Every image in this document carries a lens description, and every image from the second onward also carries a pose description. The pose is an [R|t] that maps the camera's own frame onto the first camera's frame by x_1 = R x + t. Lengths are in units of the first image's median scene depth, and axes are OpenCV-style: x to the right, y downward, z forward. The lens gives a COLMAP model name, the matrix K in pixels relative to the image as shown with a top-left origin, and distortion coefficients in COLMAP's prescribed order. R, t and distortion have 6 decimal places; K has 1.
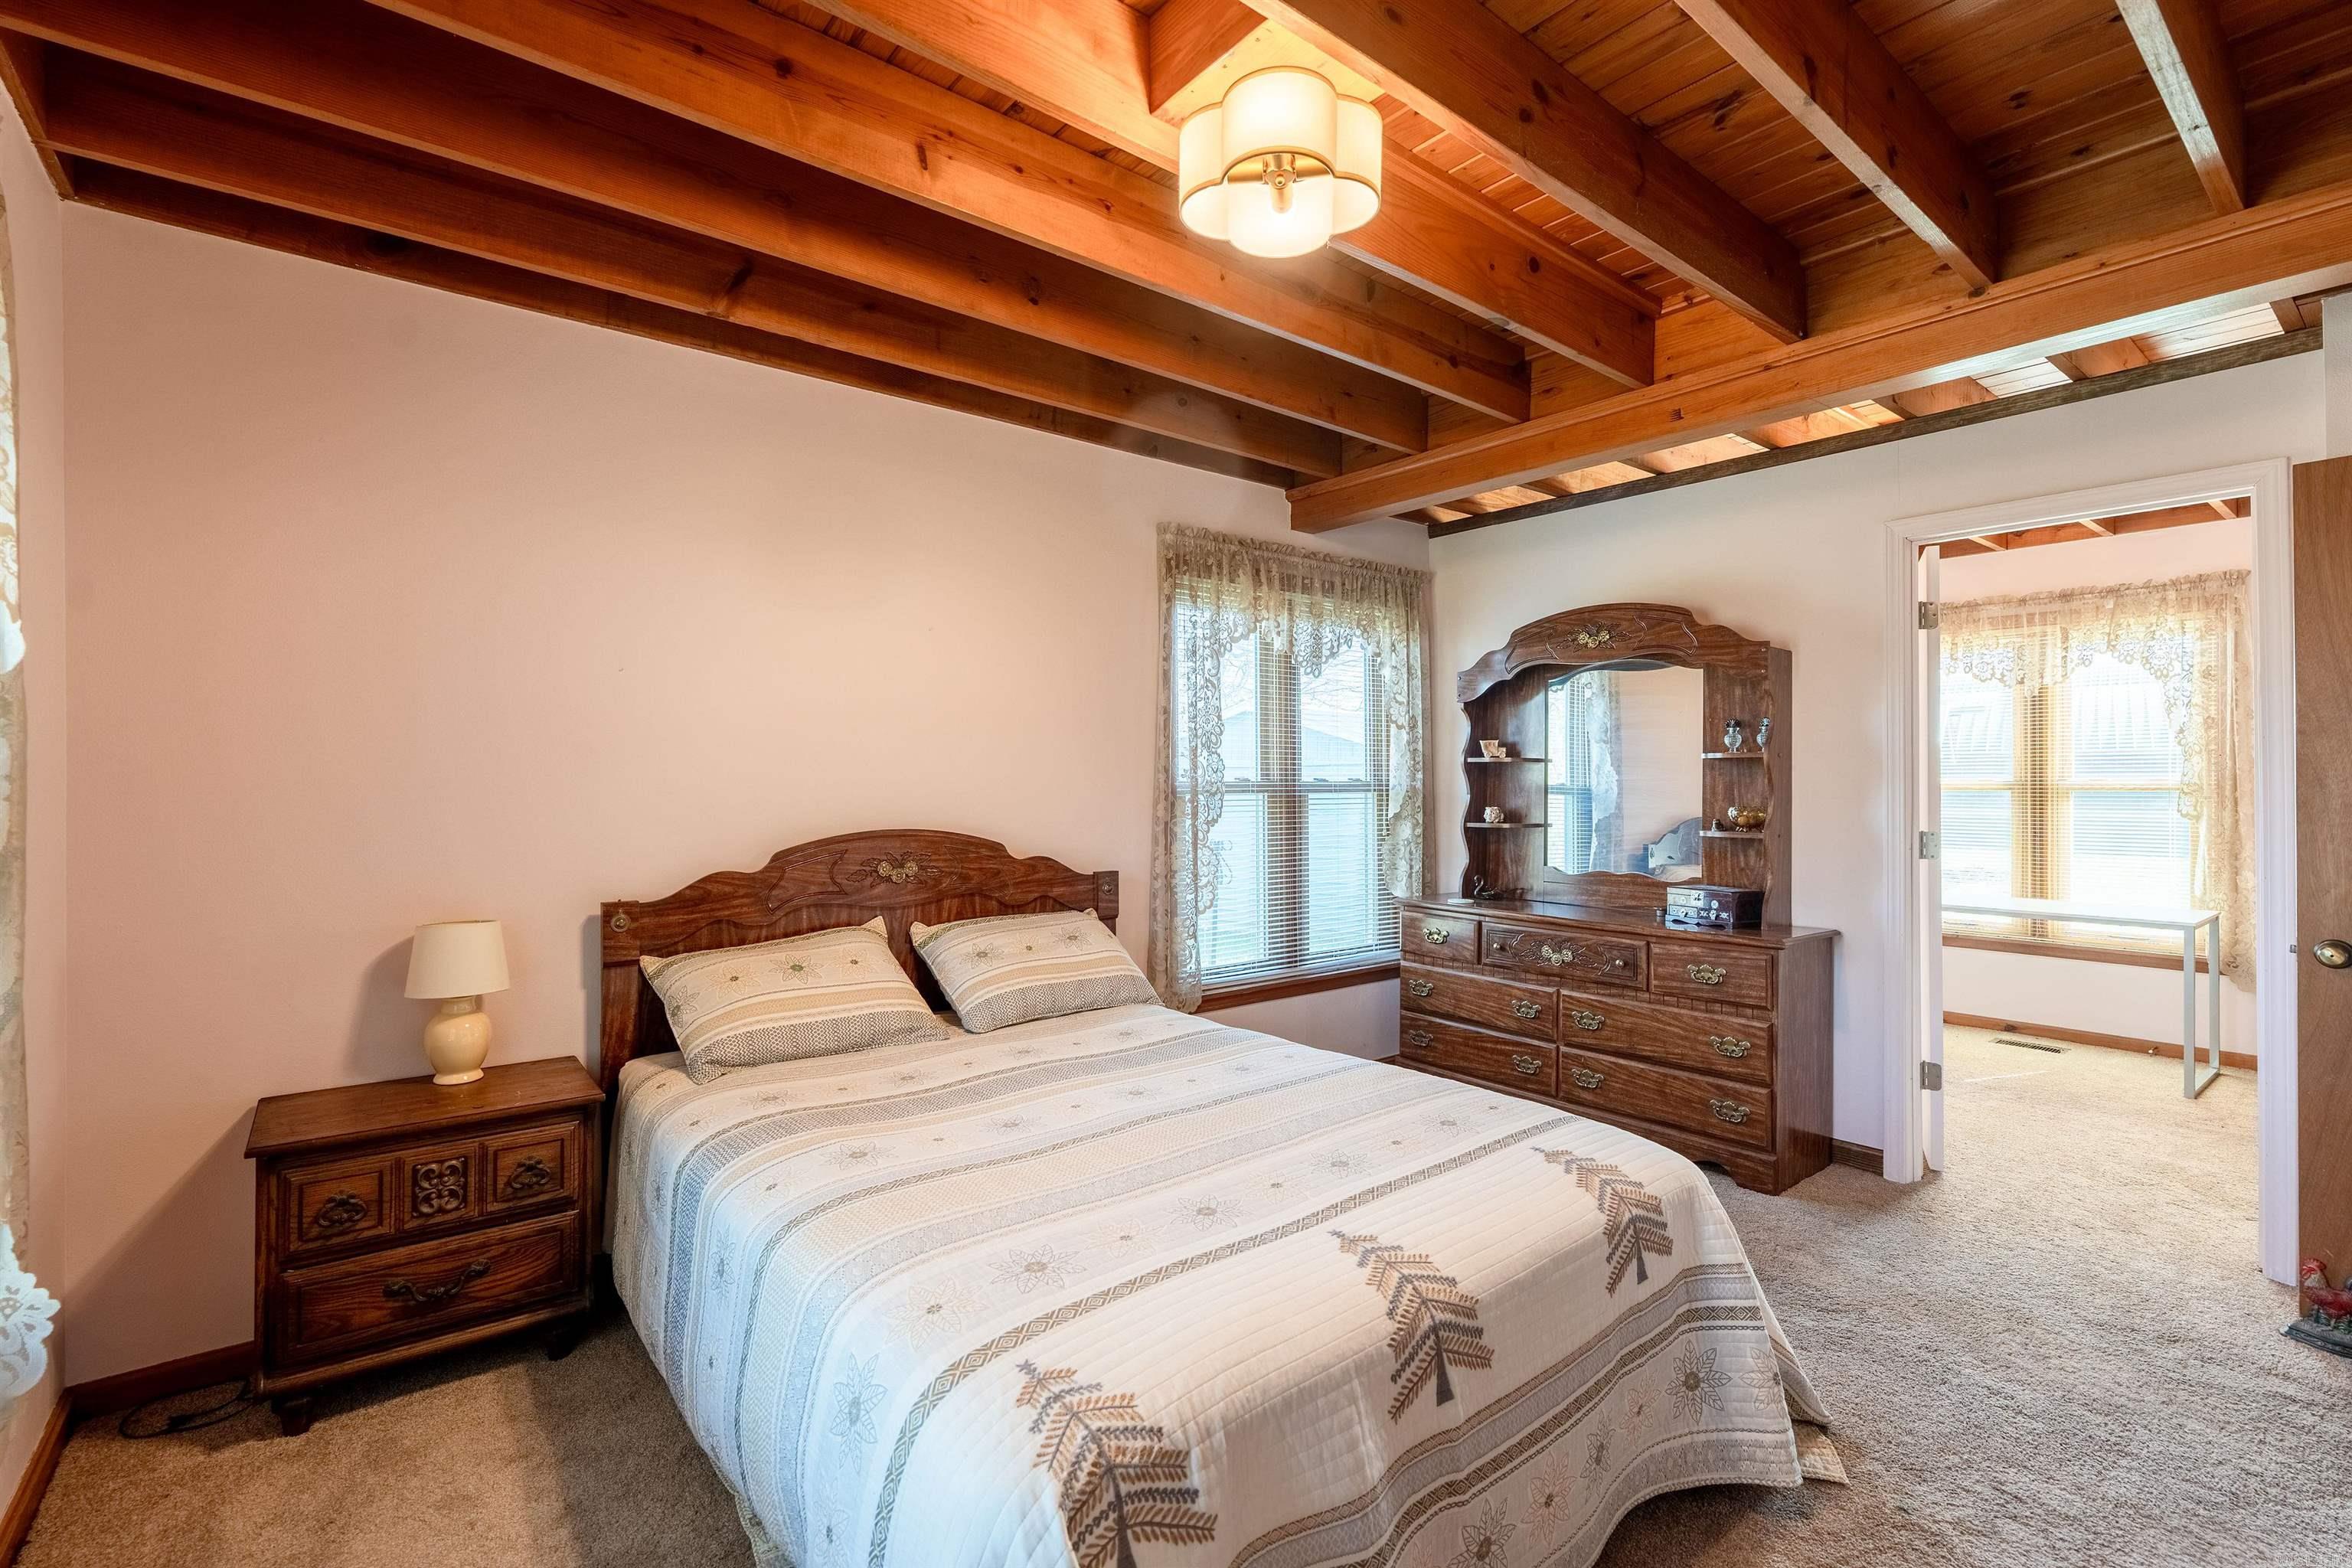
lens RADIAL K [[1052.1, 0, 1175.0], [0, 1052.1, 781.9], [0, 0, 1]] dist [-0.009129, 0.003720]
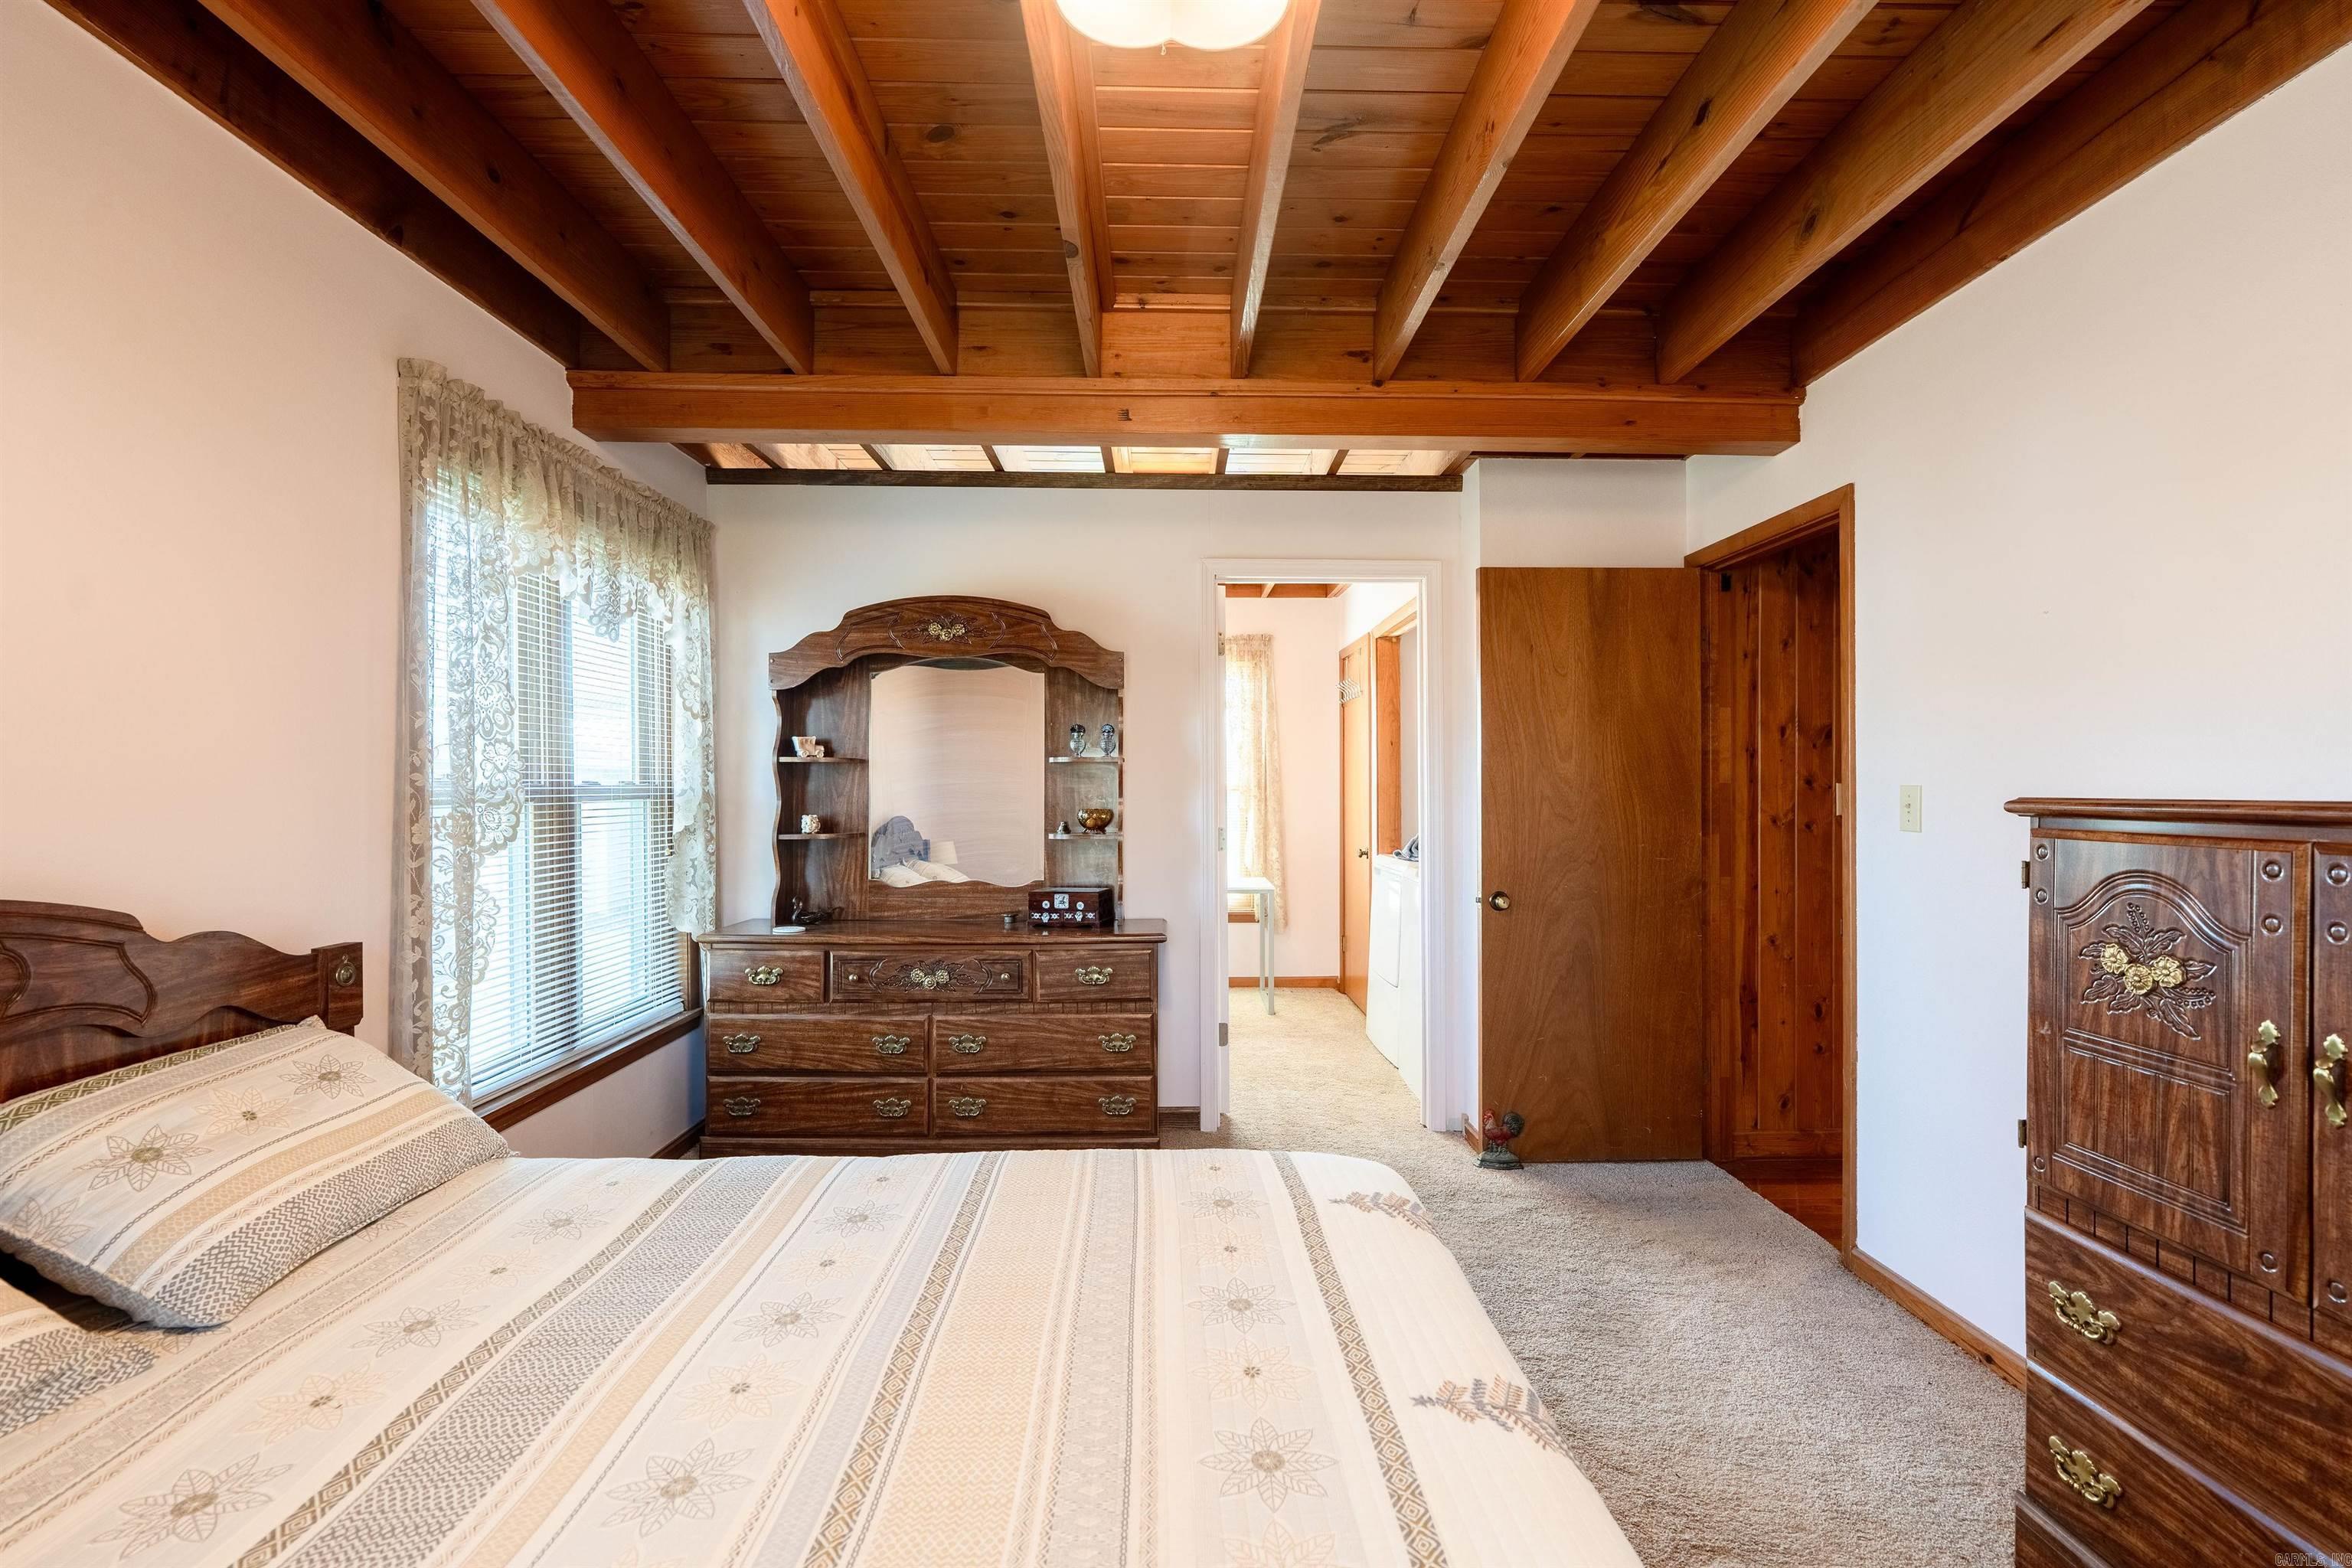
lens RADIAL K [[1052.1, 0, 1171.0], [0, 1052.1, 783.8], [0, 0, 1]] dist [-0.009129, 0.003720]
pose [[0.611339, -0.000789, 0.791369, -0.223612], [0.001029, 0.999999, 0.000202, -0.001554], [-0.791368, 0.000691, 0.611339, 0.286508]]
